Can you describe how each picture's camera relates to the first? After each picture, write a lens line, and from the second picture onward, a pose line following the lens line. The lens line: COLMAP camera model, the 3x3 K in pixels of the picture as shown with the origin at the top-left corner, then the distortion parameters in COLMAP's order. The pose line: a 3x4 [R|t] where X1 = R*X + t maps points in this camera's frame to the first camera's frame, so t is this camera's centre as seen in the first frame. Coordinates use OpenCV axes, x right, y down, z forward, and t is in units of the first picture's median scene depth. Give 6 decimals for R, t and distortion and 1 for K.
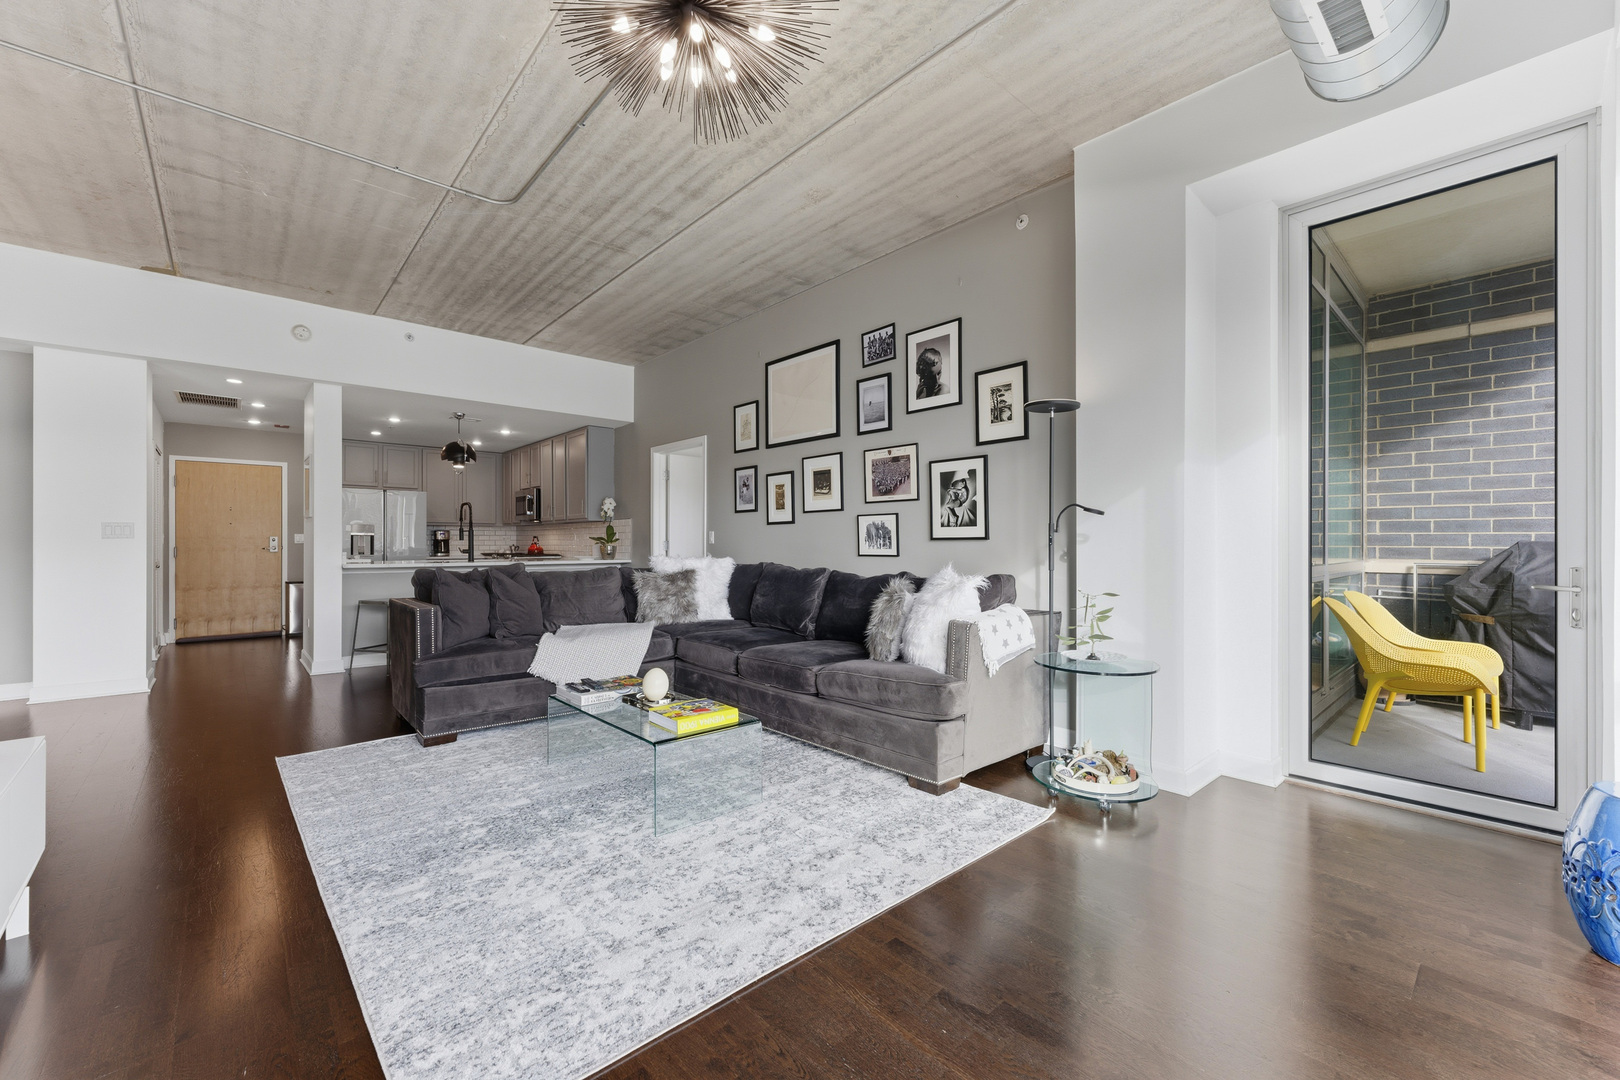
lens RADIAL K [[652.7, 0, 810.0], [0, 652.7, 540.0], [0, 0, 1]] dist [-0.003109, 0.000205]
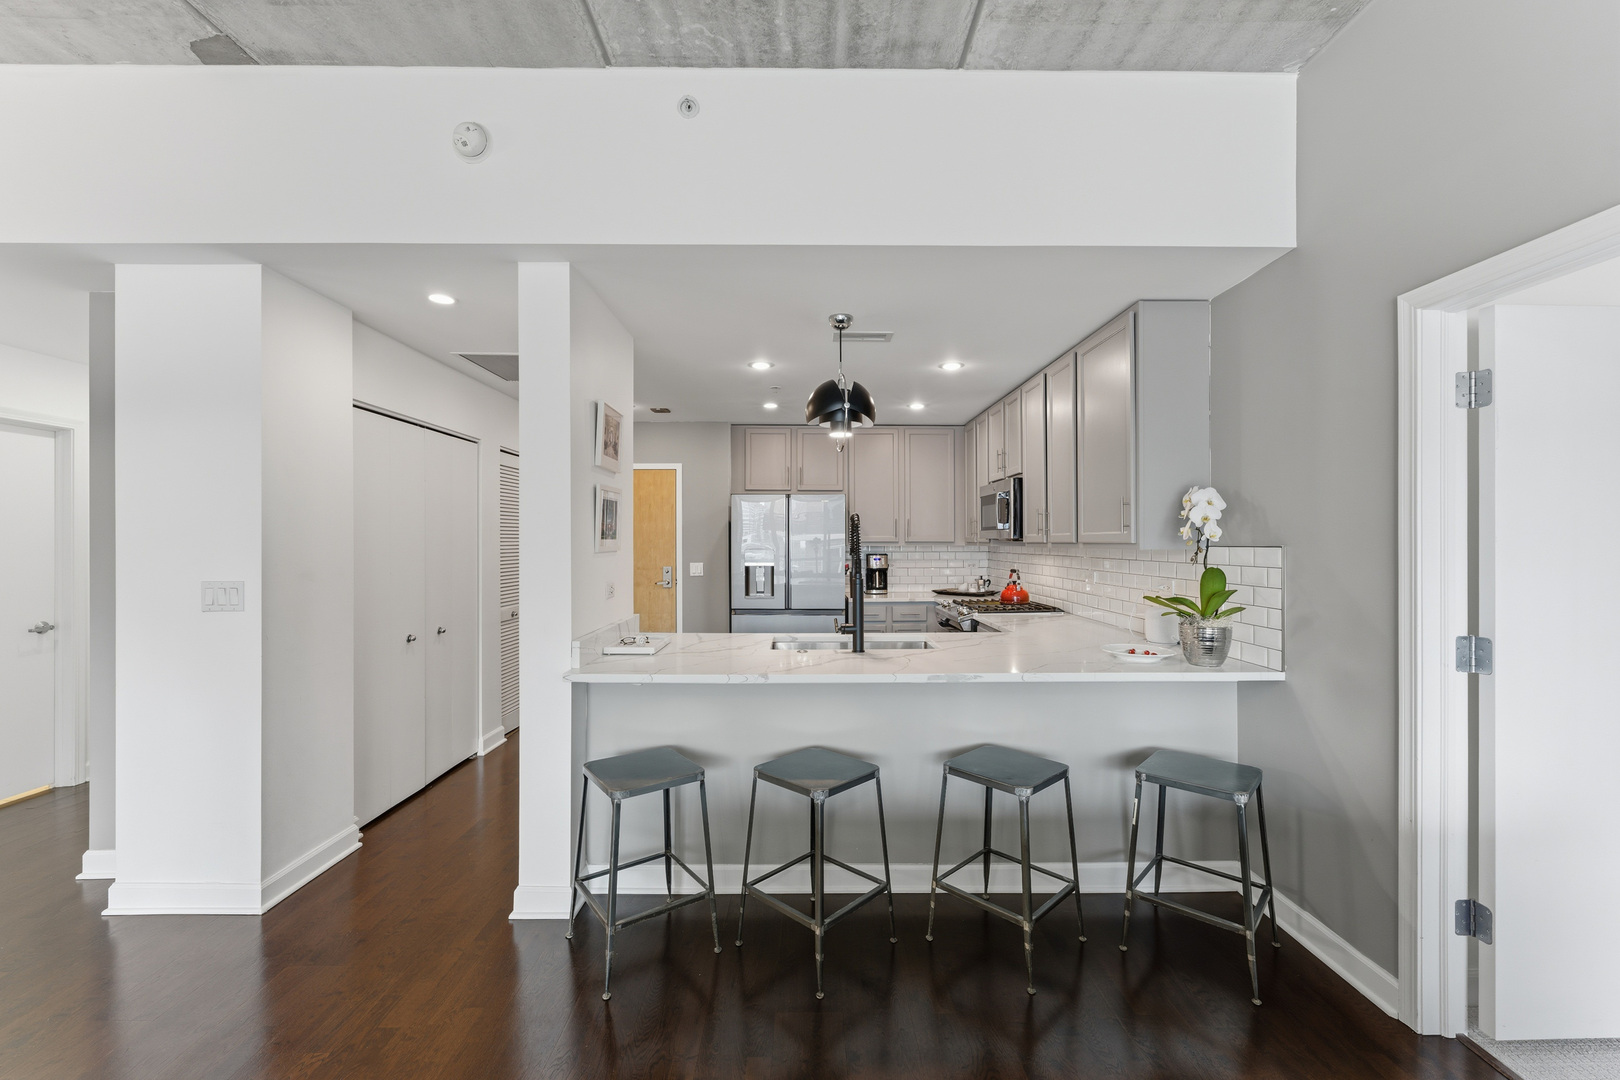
lens RADIAL K [[652.7, 0, 810.0], [0, 652.7, 540.0], [0, 0, 1]] dist [-0.003109, 0.000205]
pose [[0.750120, -0.002822, -0.661296, -0.405820], [0.004806, 0.999988, 0.001184, -0.064402], [0.661285, -0.004067, 0.750124, 1.024019]]
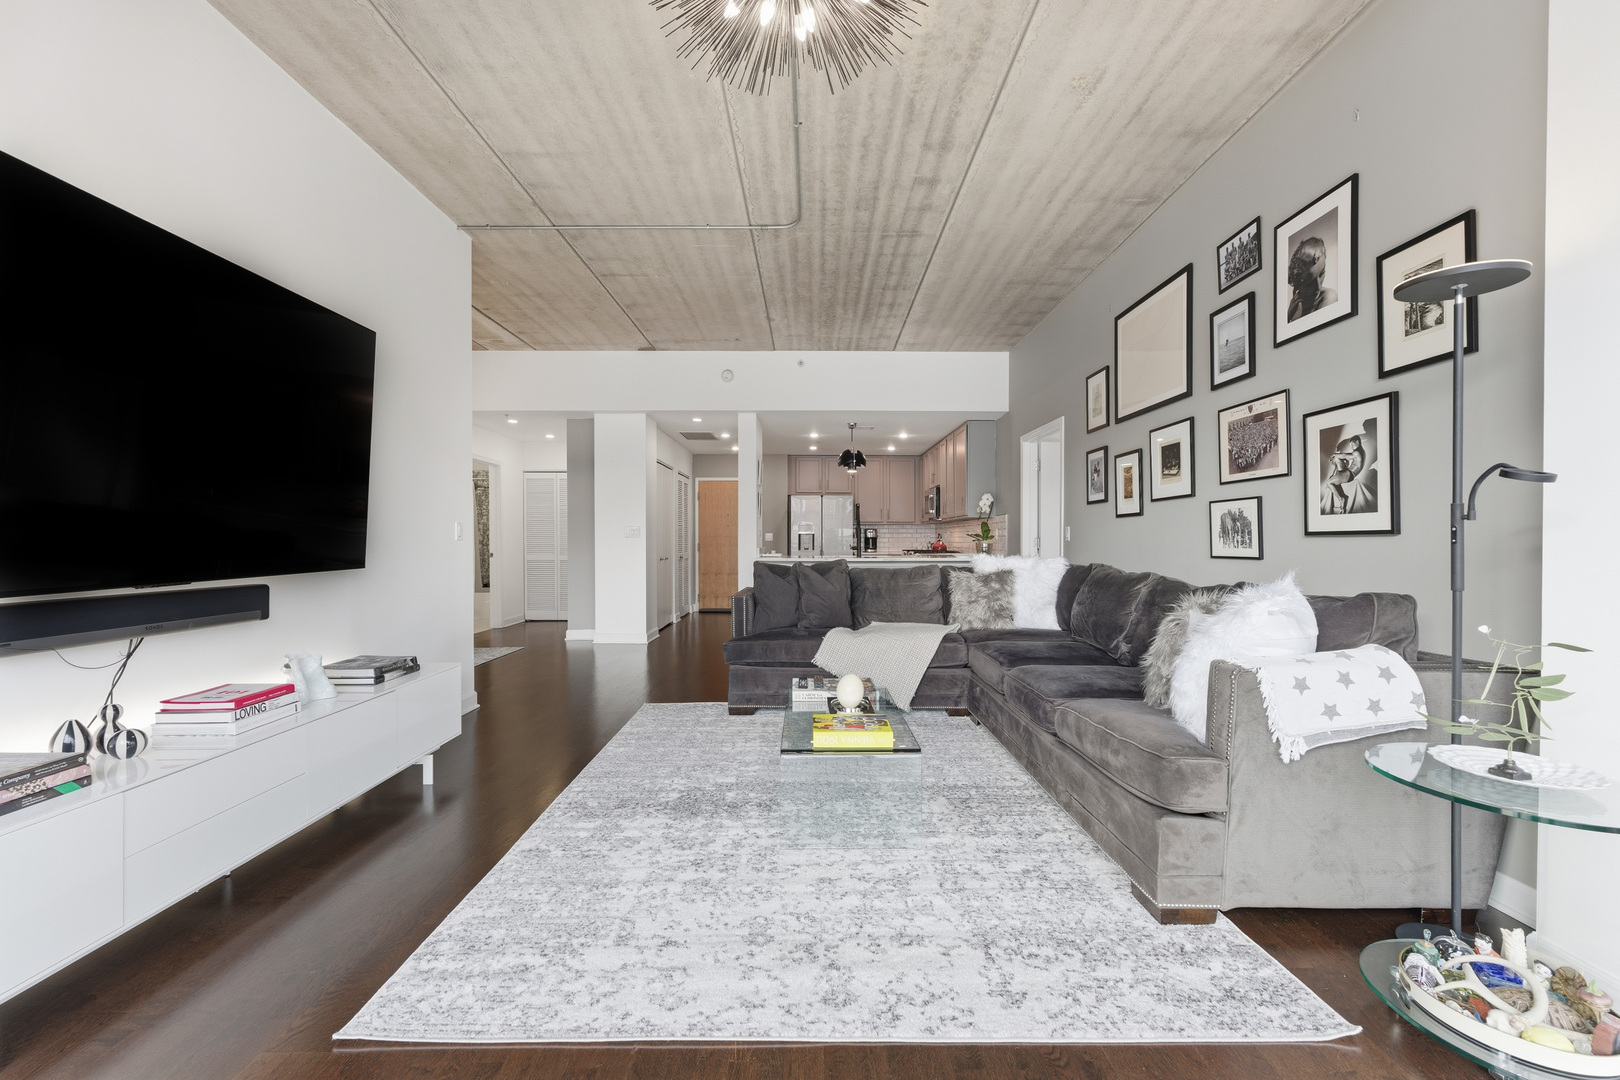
lens RADIAL K [[654.3, 0, 811.9], [0, 654.3, 546.2], [0, 0, 1]] dist [-0.001484, 0.000121]
pose [[0.747665, 0.005634, -0.664053, 0.244214], [0.003318, 0.999920, 0.012219, 0.001044], [0.664068, -0.011339, 0.747586, 0.183016]]
